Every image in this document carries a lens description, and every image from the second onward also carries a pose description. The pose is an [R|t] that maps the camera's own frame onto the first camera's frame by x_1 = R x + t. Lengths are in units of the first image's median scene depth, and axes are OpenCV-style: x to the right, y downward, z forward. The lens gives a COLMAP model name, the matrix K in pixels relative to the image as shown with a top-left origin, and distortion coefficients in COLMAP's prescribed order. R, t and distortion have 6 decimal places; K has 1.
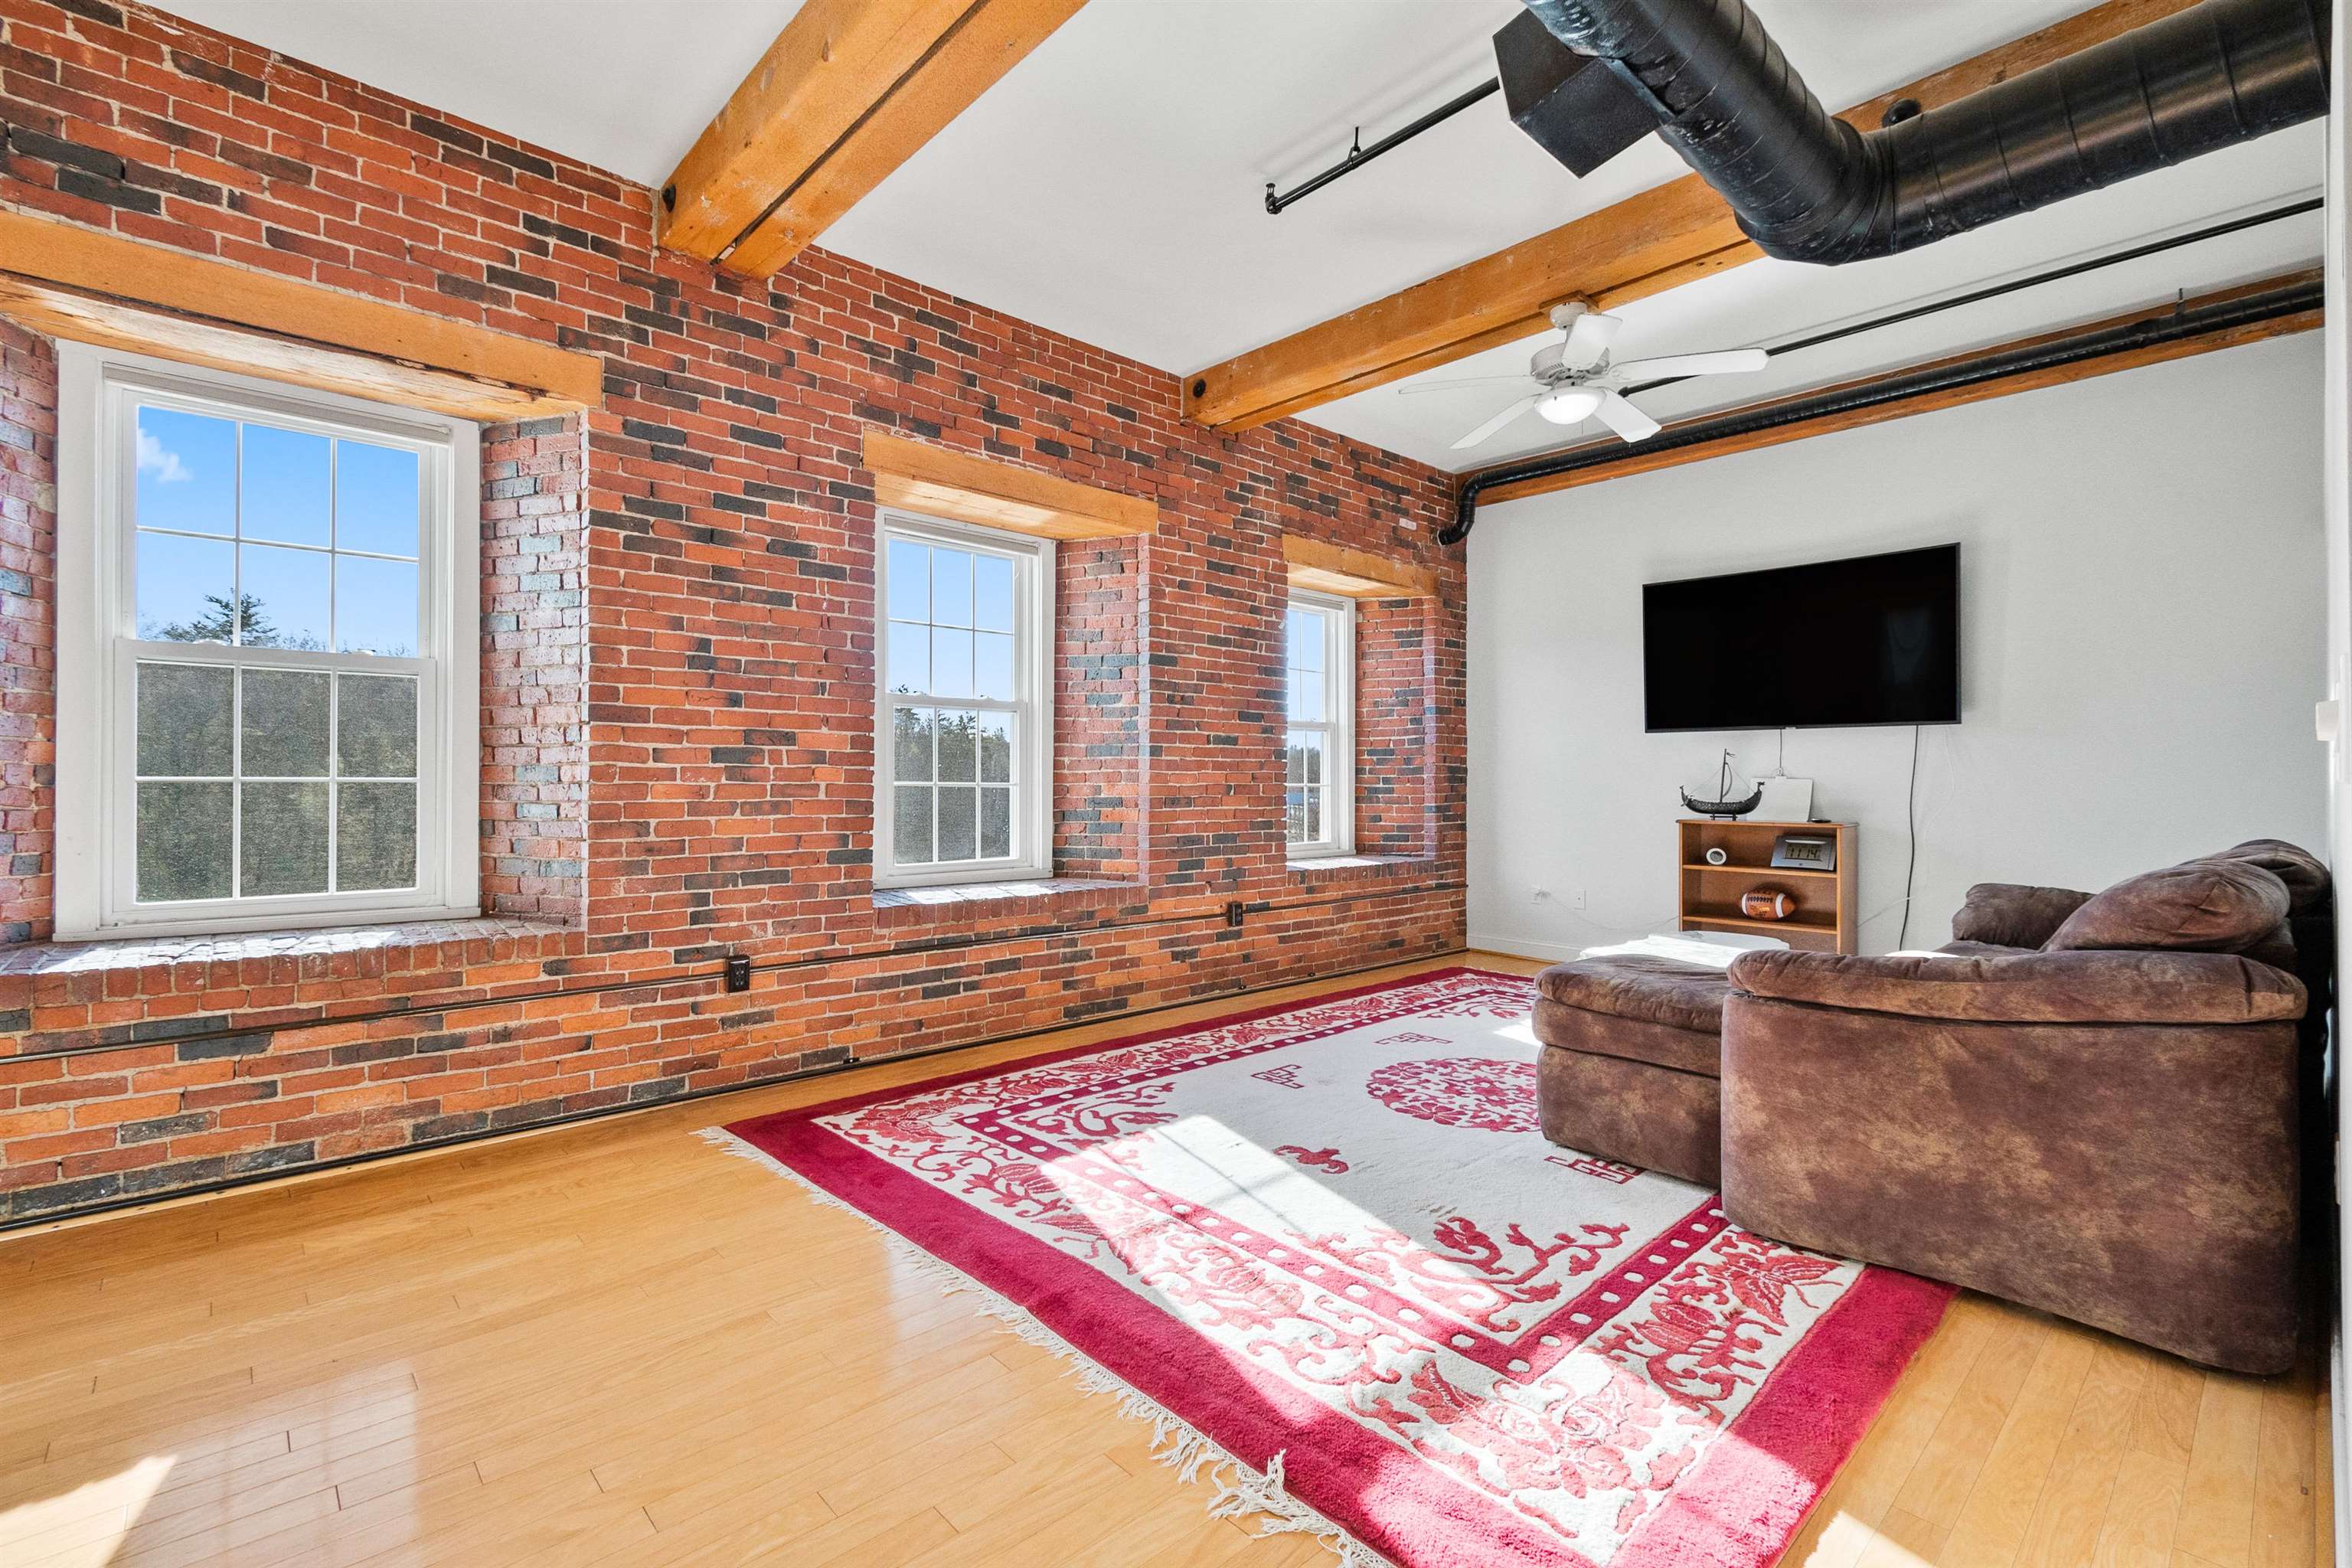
lens RADIAL K [[1042.3, 0, 1179.9], [0, 1042.3, 774.2], [0, 0, 1]] dist [0.006061, -0.001501]
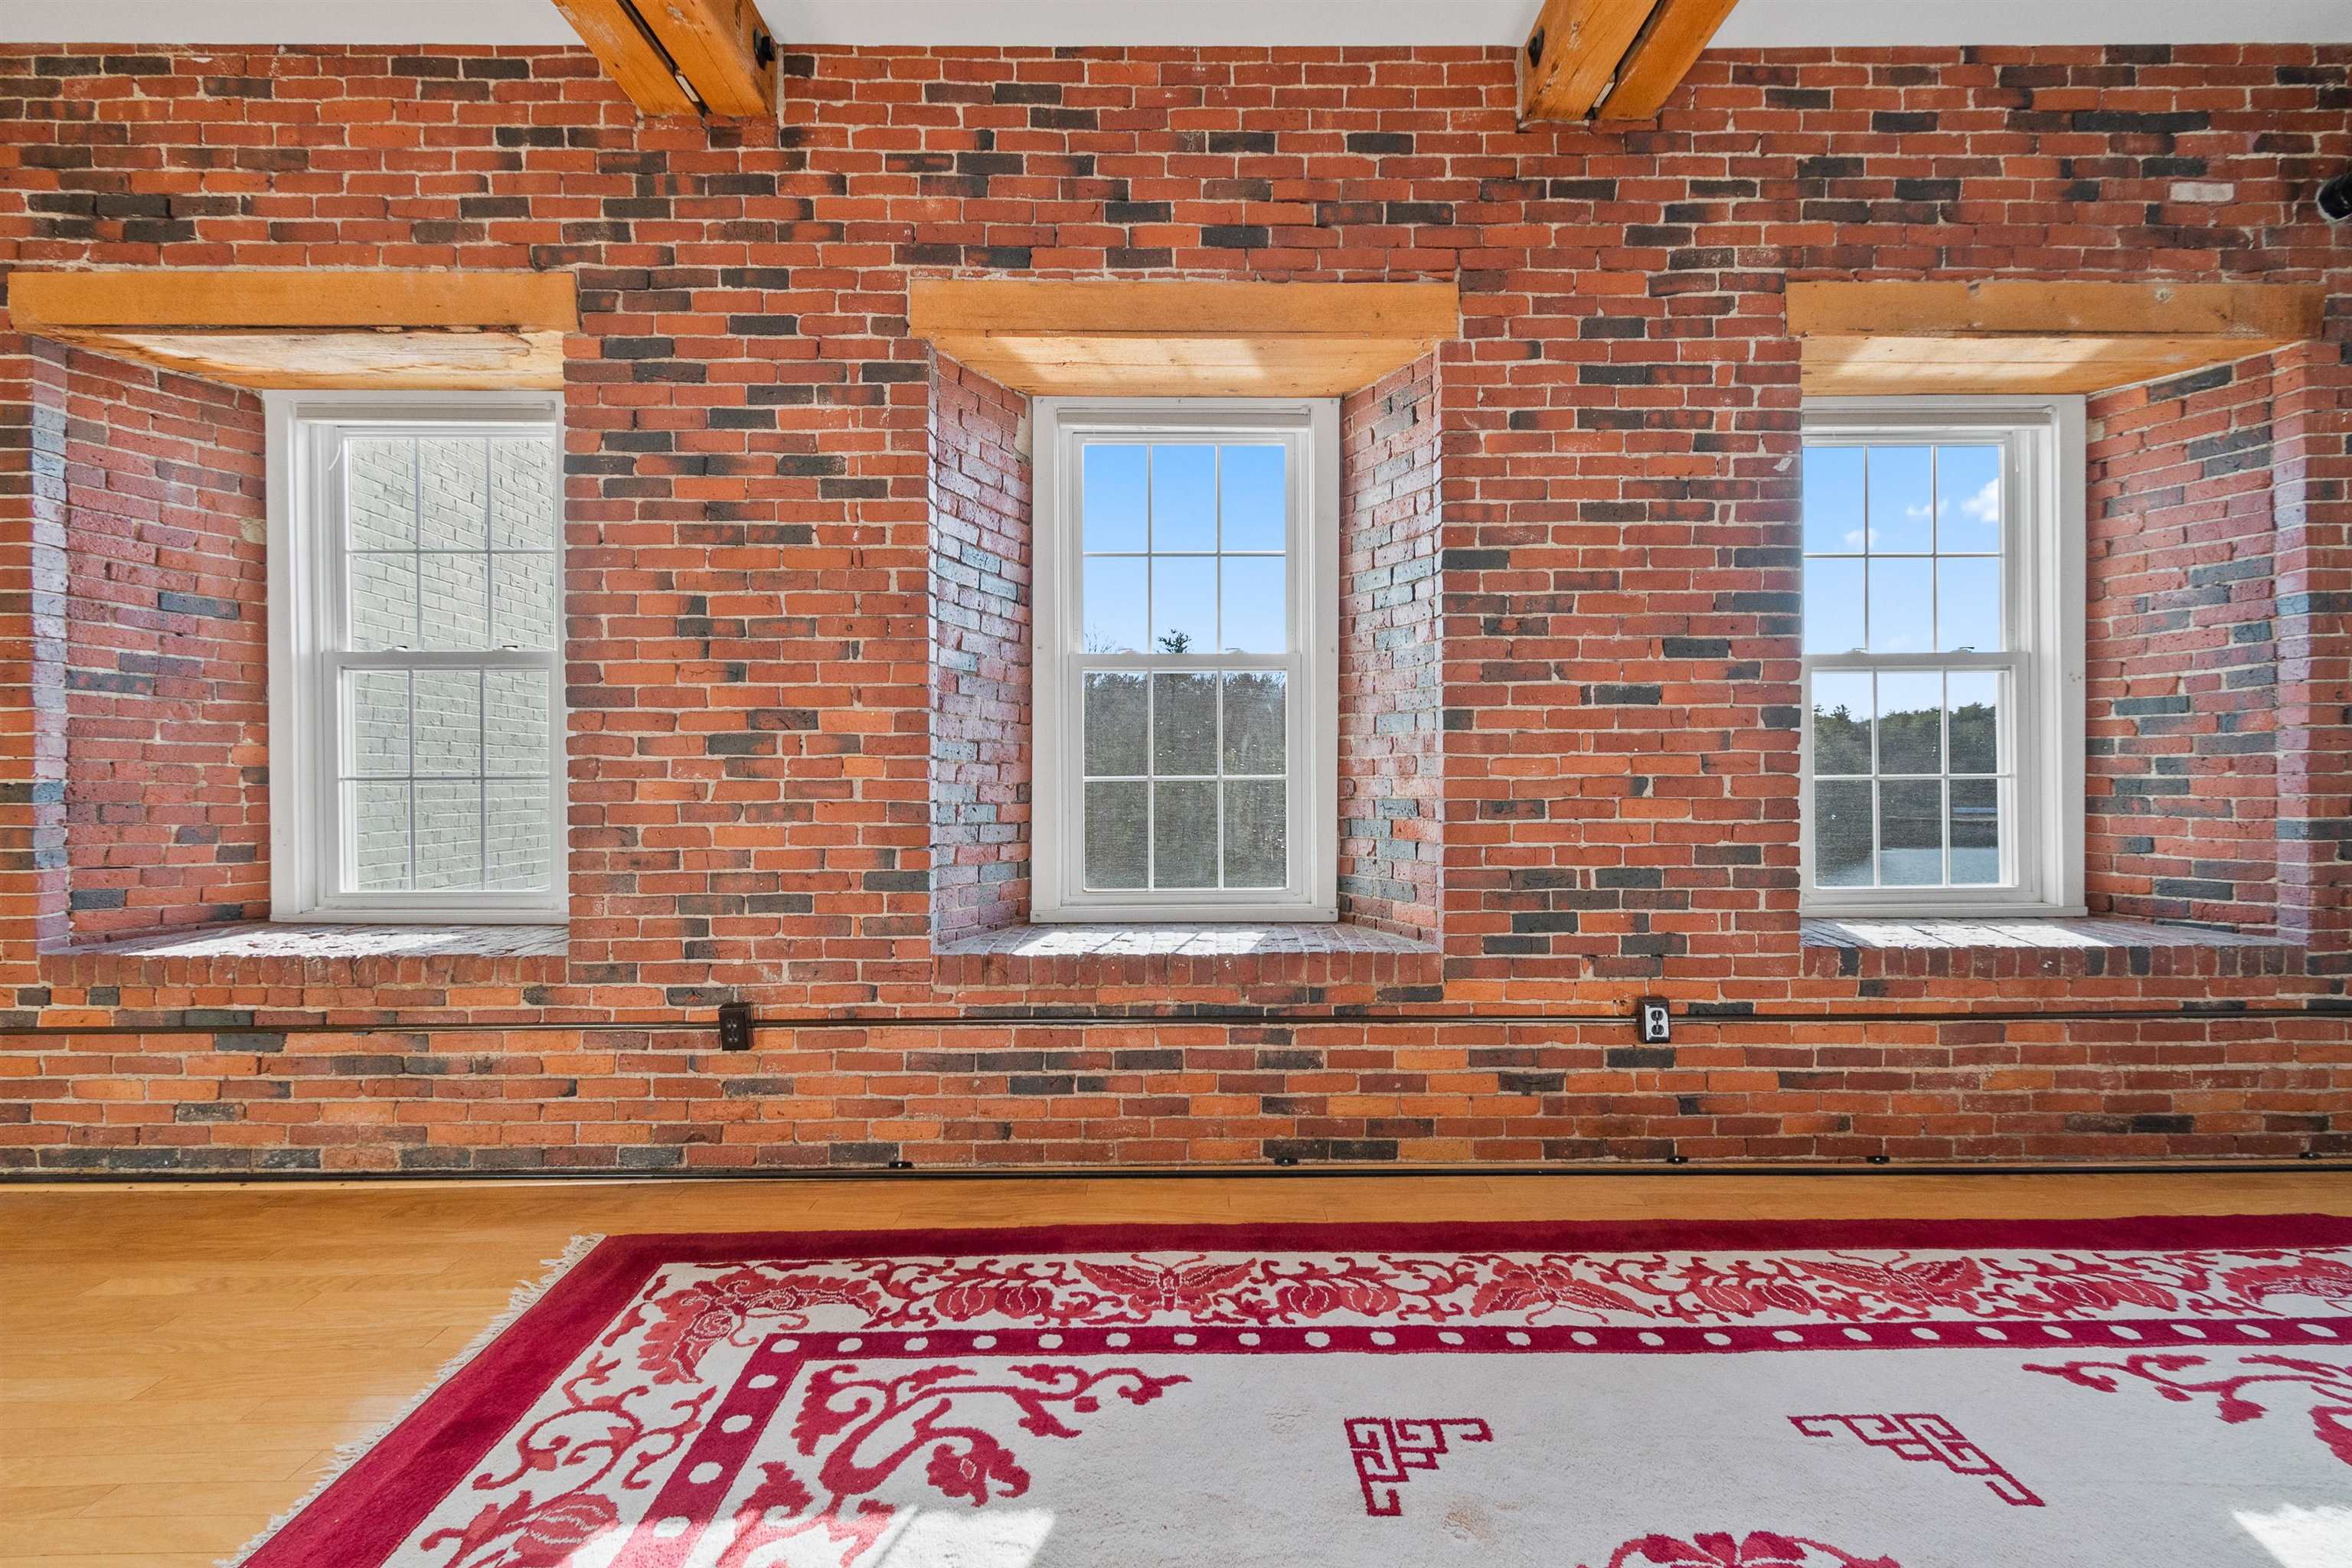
lens RADIAL K [[1042.3, 0, 1179.9], [0, 1042.3, 774.2], [0, 0, 1]] dist [0.006061, -0.001501]
pose [[0.743583, -0.004222, -0.668630, 0.336005], [0.011720, 0.999909, 0.006721, 0.002994], [0.668541, -0.012834, 0.743565, 0.646556]]
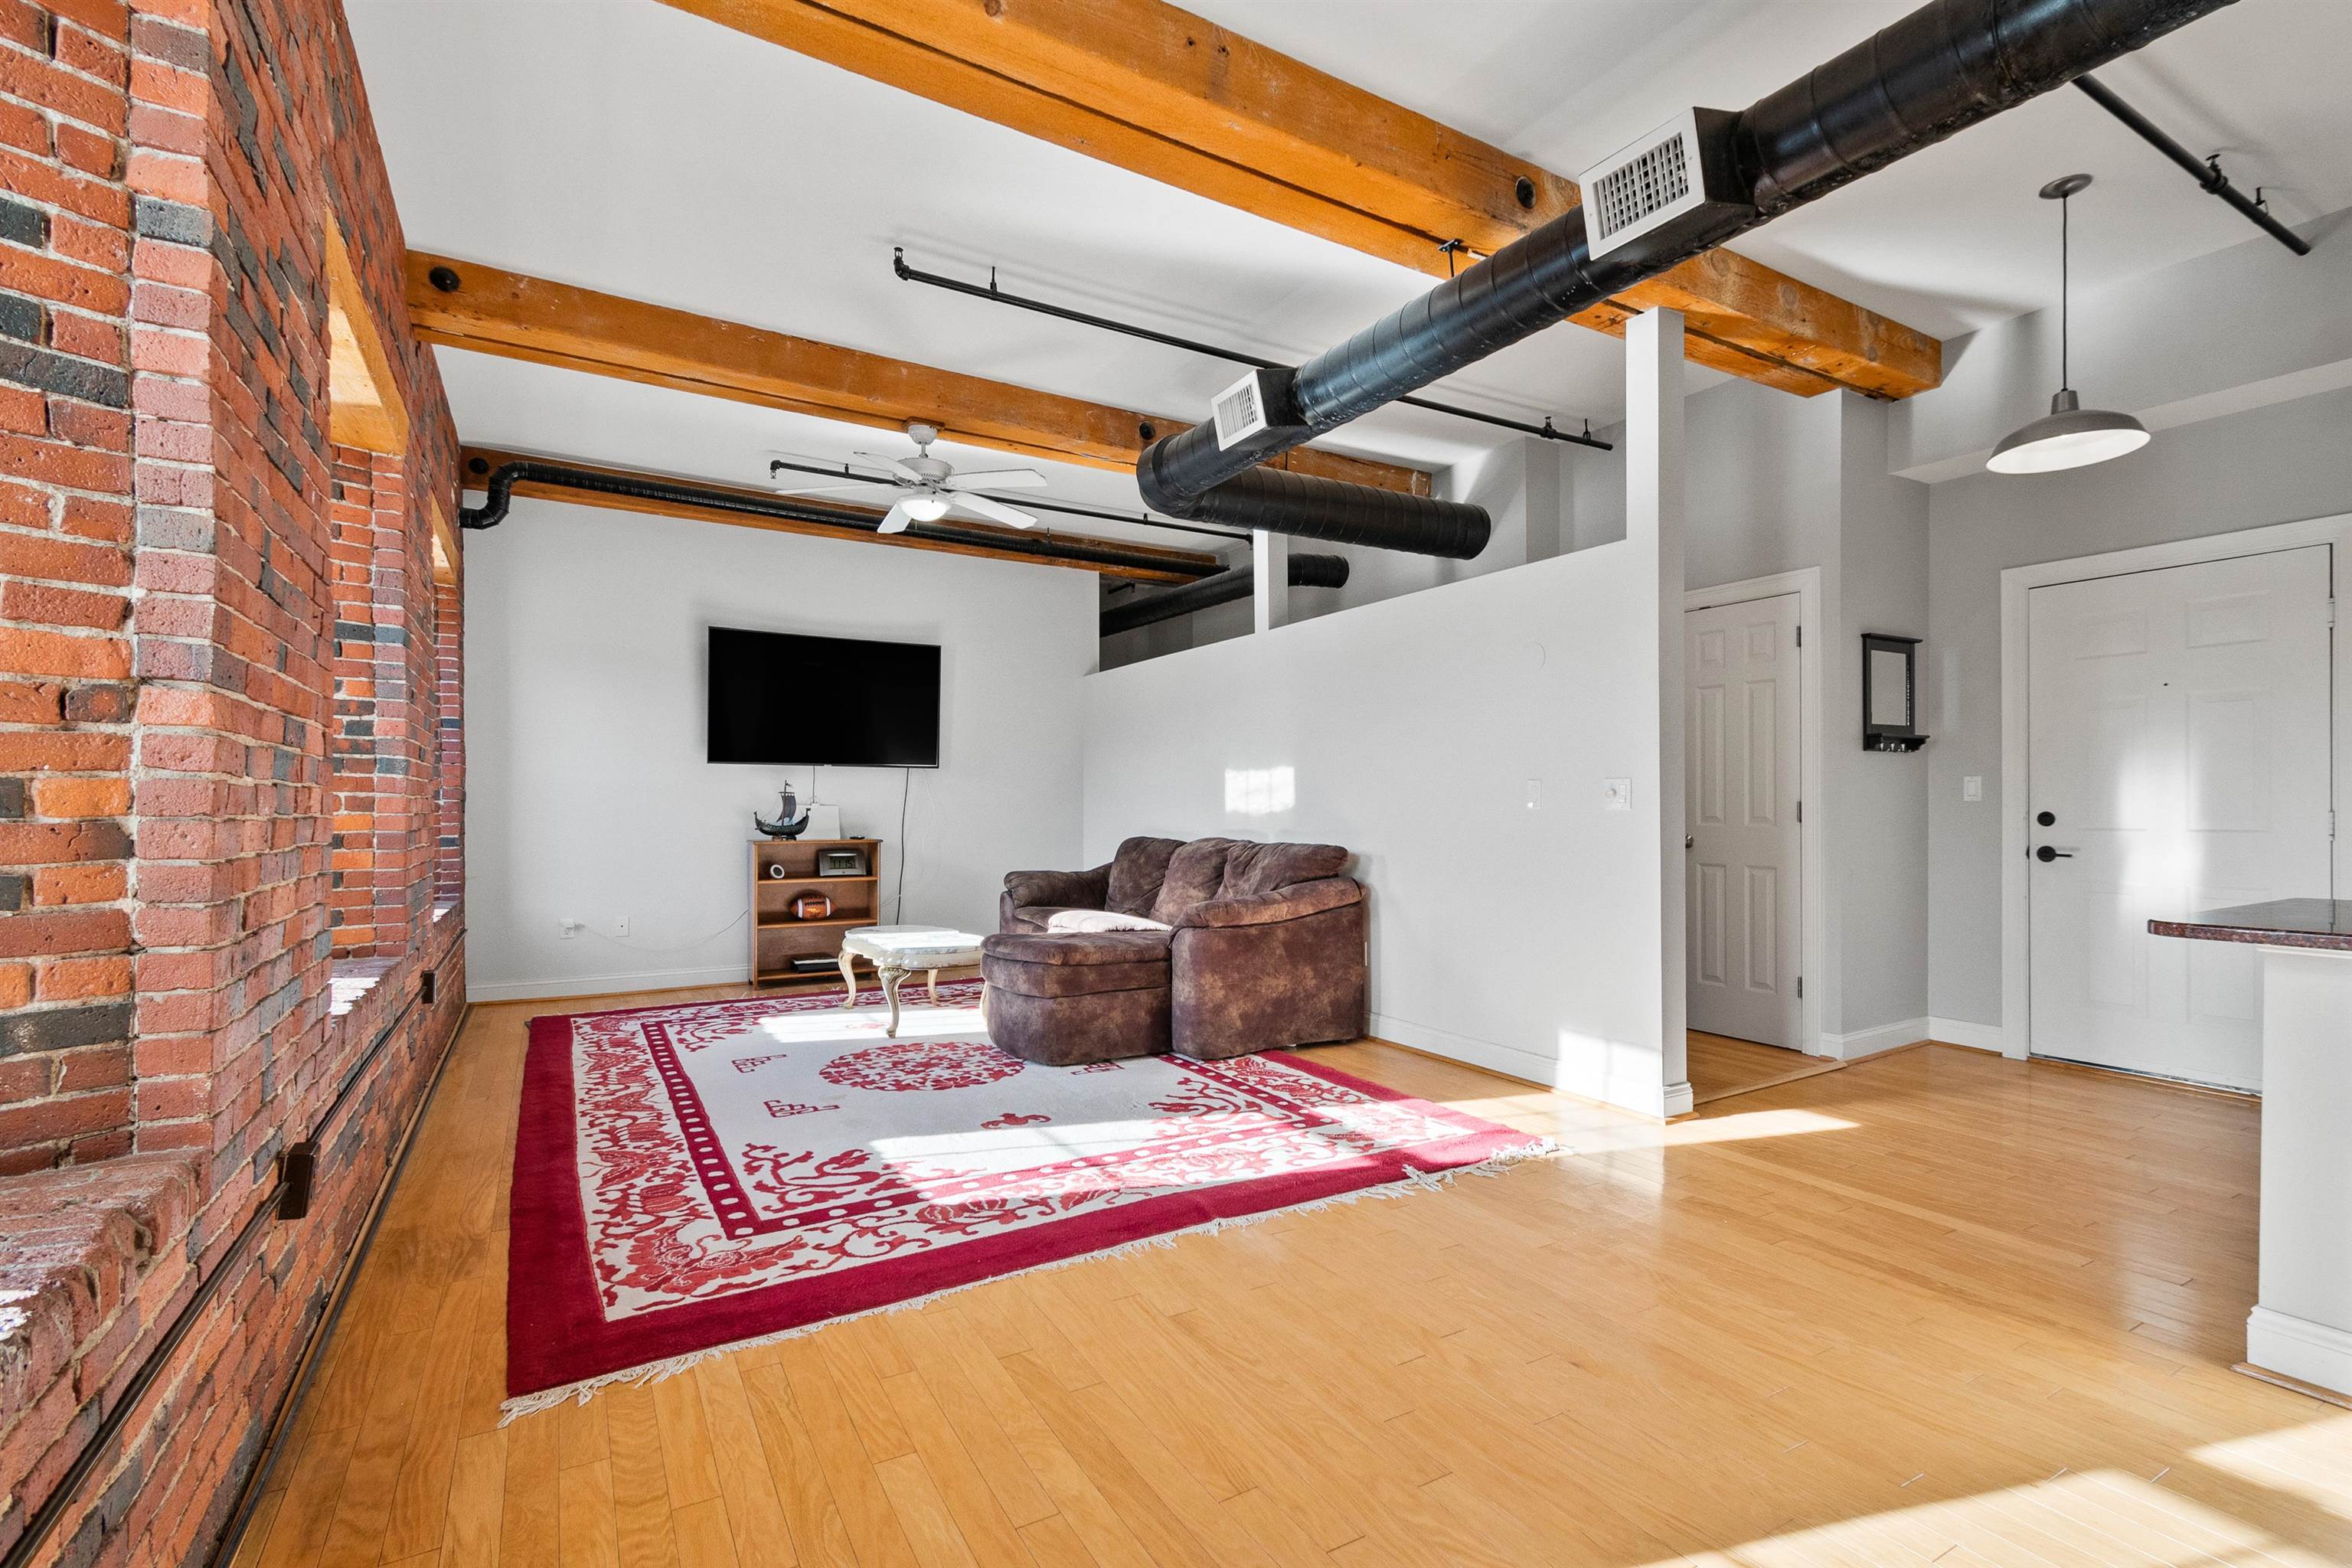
lens RADIAL K [[1068.9, 0, 1181.6], [0, 1068.9, 805.7], [0, 0, 1]] dist [0.001476, -0.000421]
pose [[0.210458, -0.001571, 0.977602, -0.853526], [-0.005646, 0.999980, 0.002822, -0.001938], [-0.977587, -0.006113, 0.210445, 0.451518]]
